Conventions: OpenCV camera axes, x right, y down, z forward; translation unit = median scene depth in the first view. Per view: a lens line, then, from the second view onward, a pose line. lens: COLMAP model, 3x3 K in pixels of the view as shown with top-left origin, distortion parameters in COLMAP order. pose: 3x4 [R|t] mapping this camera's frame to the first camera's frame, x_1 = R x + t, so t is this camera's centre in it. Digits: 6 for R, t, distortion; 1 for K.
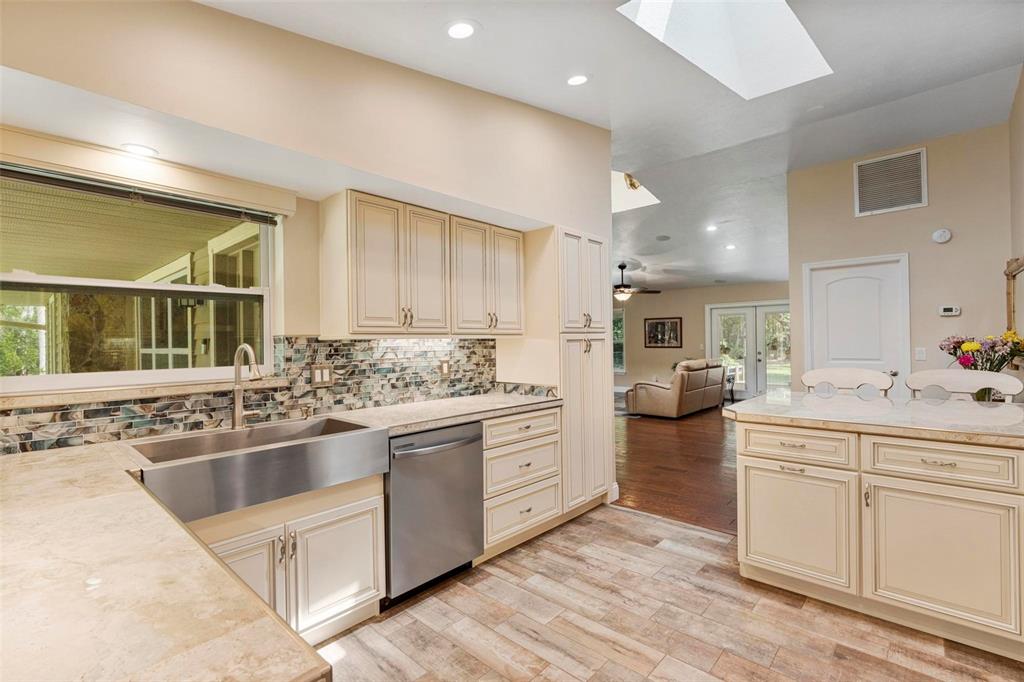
lens RADIAL K [[462.7, 0, 509.6], [0, 462.7, 341.4], [0, 0, 1]] dist [-0.009290, 0.002981]
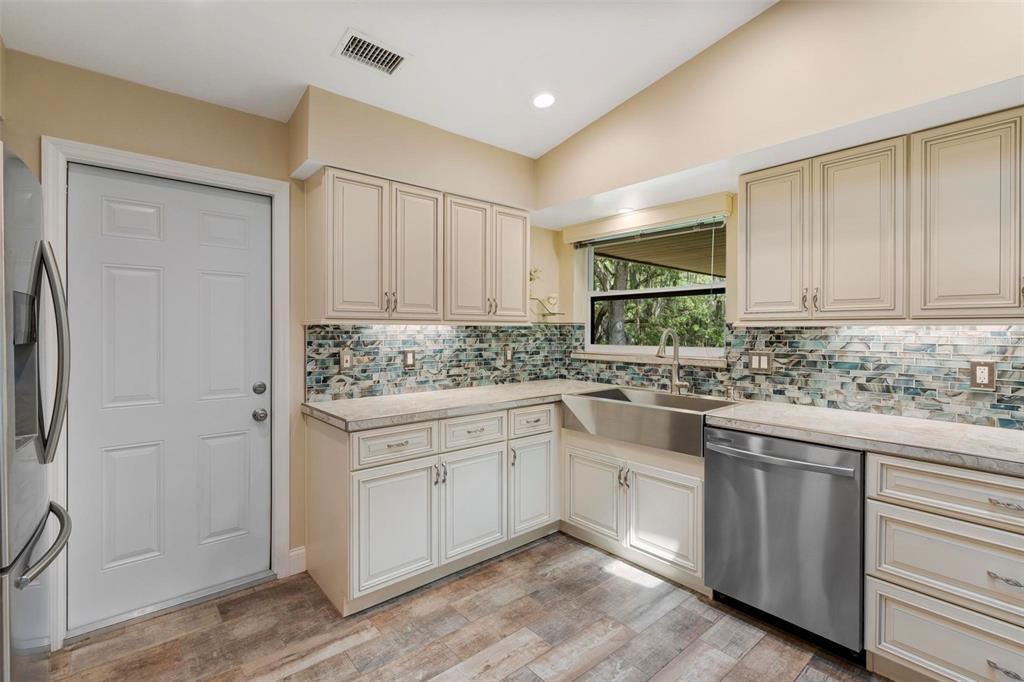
lens RADIAL K [[462.7, 0, 521.6], [0, 462.7, 334.9], [0, 0, 1]] dist [-0.009290, 0.002981]
pose [[-0.105013, 0.025636, -0.994140, 0.538958], [-0.000744, 0.999665, 0.025857, -0.009063], [0.994471, 0.003455, -0.104958, 0.494663]]
